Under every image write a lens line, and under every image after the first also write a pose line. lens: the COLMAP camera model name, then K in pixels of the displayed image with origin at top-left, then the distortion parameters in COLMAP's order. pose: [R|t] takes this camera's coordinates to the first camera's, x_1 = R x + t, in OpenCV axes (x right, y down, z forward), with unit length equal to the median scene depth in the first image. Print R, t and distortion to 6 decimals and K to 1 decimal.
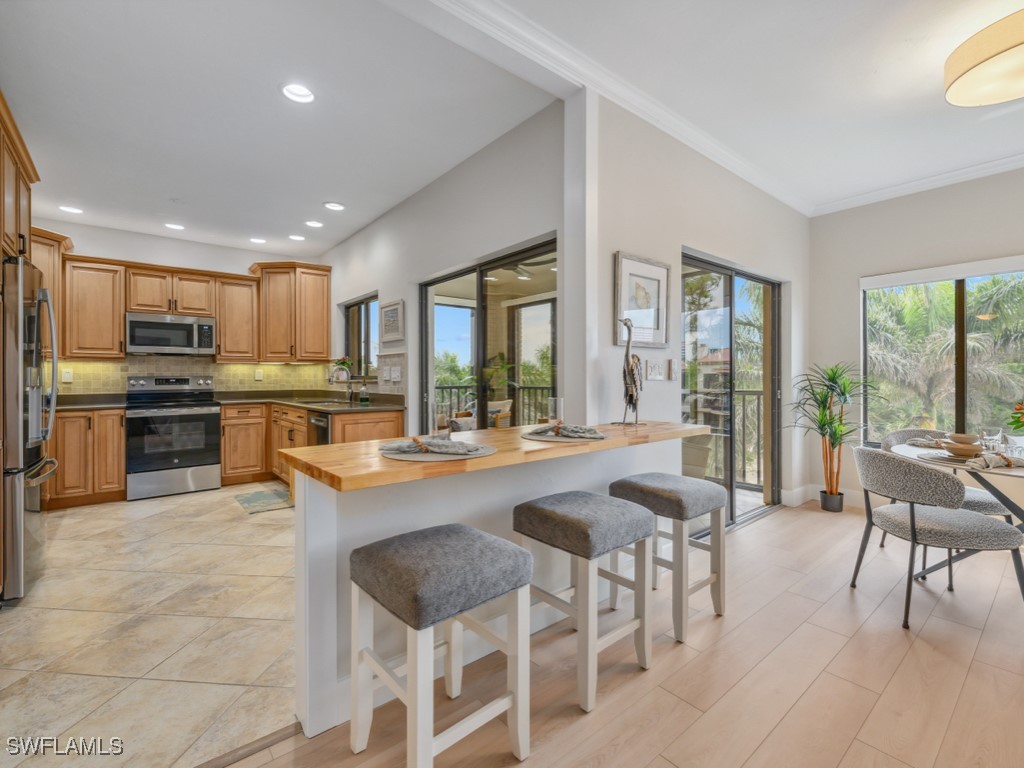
lens RADIAL K [[462.6, 0, 514.4], [0, 462.6, 376.2], [0, 0, 1]] dist [0.002073, -0.000604]
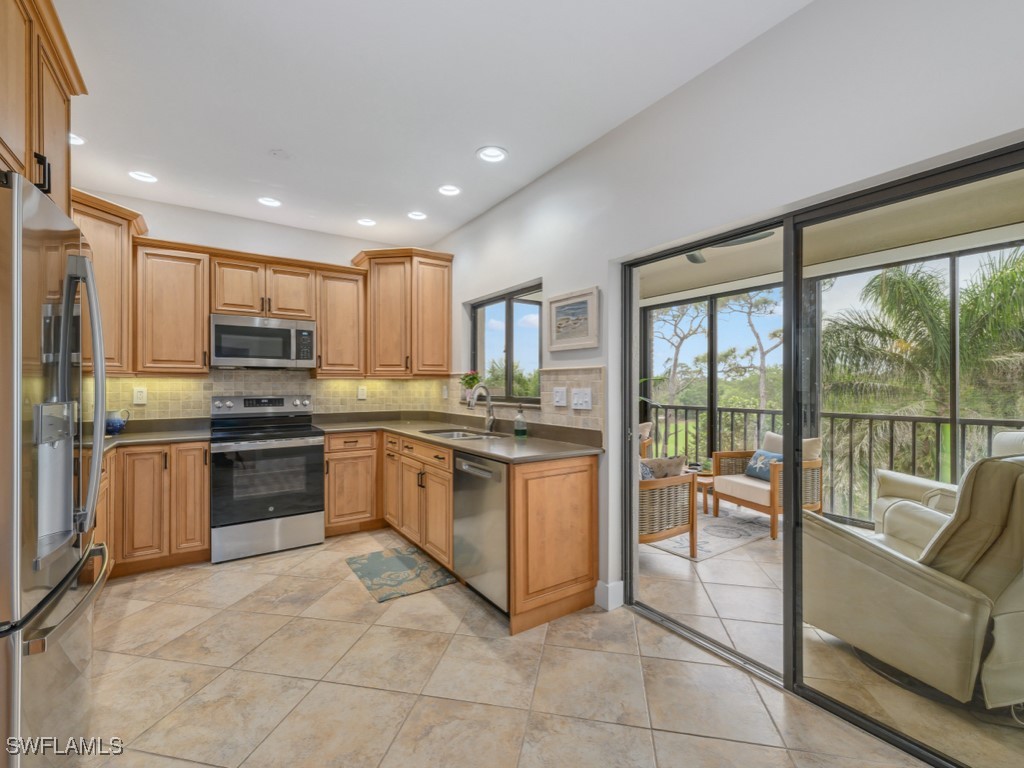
lens RADIAL K [[449.0, 0, 507.9], [0, 449.0, 385.5], [0, 0, 1]] dist [0.016598, -0.005533]
pose [[0.994424, 0.004151, -0.105371, -0.256775], [-0.003933, 0.999990, 0.002276, -0.021721], [0.105380, -0.001849, 0.994430, 0.292698]]
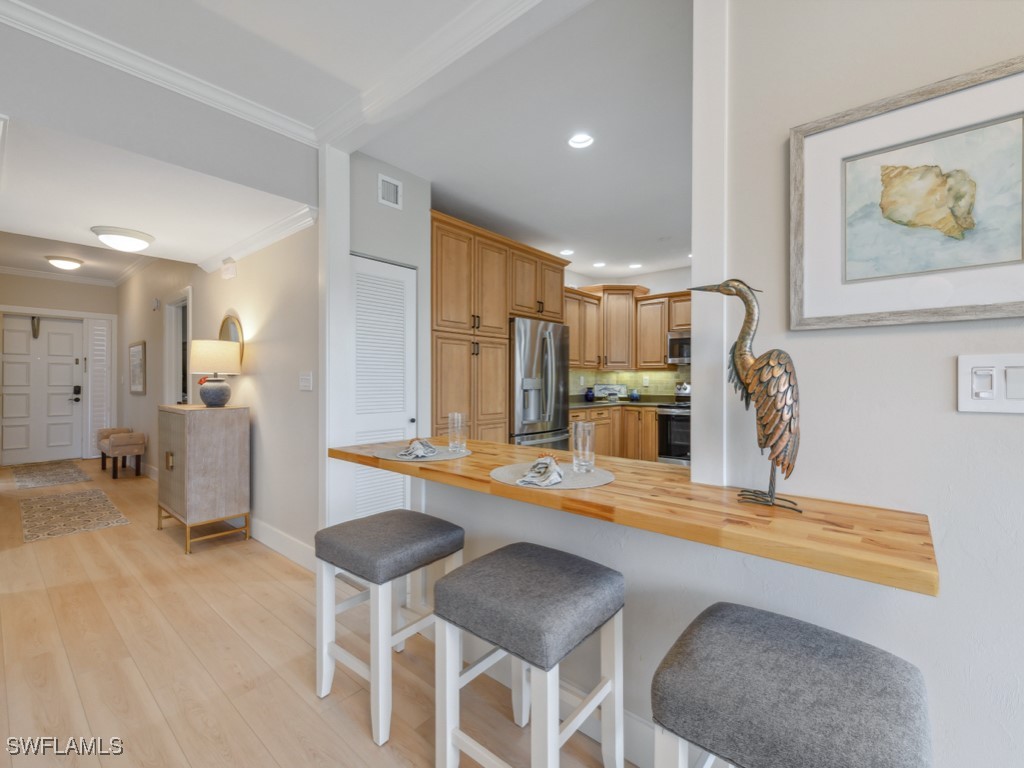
lens RADIAL K [[453.1, 0, 500.9], [0, 453.1, 383.1], [0, 0, 1]] dist [0.000514, 0.000055]
pose [[0.154237, 0.009716, -0.987986, 0.328354], [0.000244, 0.999951, 0.009872, -0.009707], [0.988034, -0.001764, 0.154227, 0.329262]]
